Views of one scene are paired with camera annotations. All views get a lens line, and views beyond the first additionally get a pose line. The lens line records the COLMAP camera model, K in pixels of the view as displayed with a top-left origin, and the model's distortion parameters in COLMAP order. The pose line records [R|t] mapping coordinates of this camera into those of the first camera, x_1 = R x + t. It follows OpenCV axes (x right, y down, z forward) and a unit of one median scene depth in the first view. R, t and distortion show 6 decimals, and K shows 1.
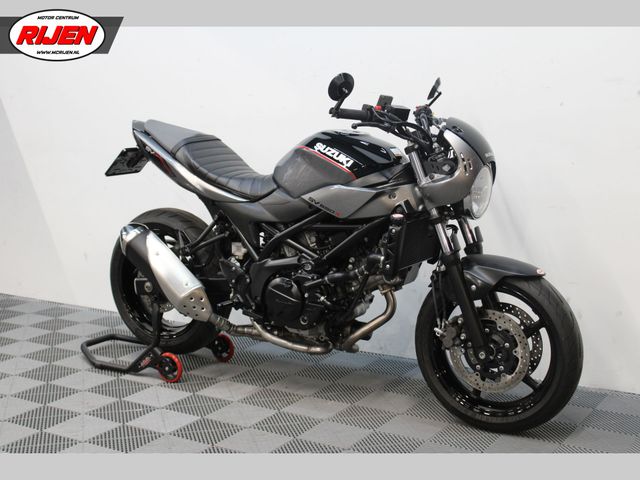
lens RADIAL K [[954.5, 0, 320.0], [0, 954.5, 240.0], [0, 0, 1]] dist [0.029820, 0.013446]
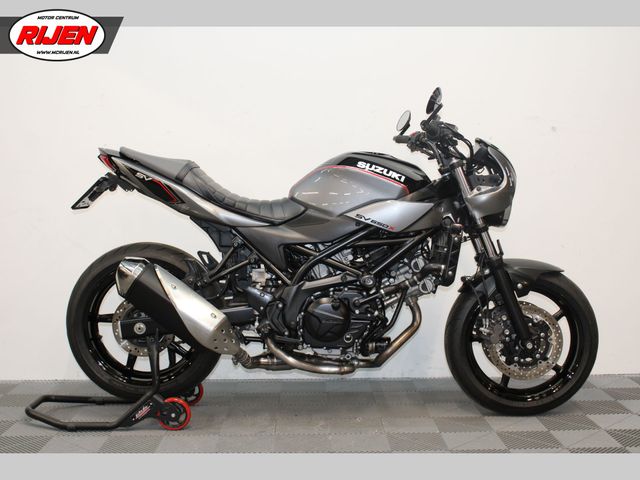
lens RADIAL K [[829.0, 0, 320.0], [0, 829.0, 240.0], [0, 0, 1]] dist [-0.020850, 0.006019]
pose [[0.846915, -0.036021, 0.530506, -0.503155], [0.087046, 0.993636, -0.071495, 0.041236], [-0.524555, 0.106729, 0.844661, 0.270282]]
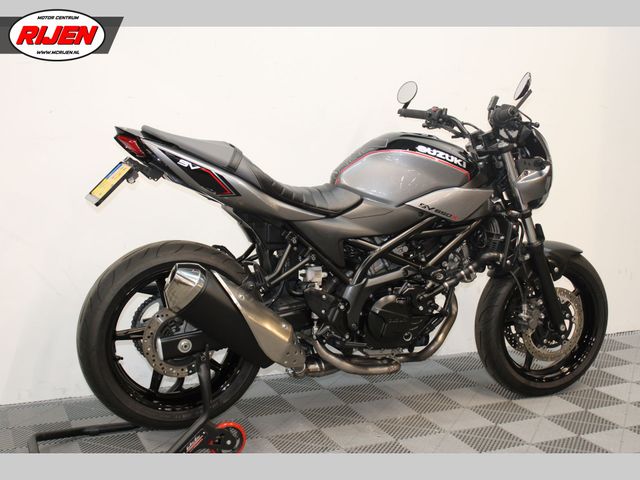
lens RADIAL K [[876.0, 0, 320.0], [0, 876.0, 240.0], [0, 0, 1]] dist [-0.003308, -0.009656]
pose [[0.583677, -0.110961, 0.804369, -0.748554], [0.120692, 0.991470, 0.049194, -0.062248], [-0.802966, 0.068368, 0.592090, 0.558910]]
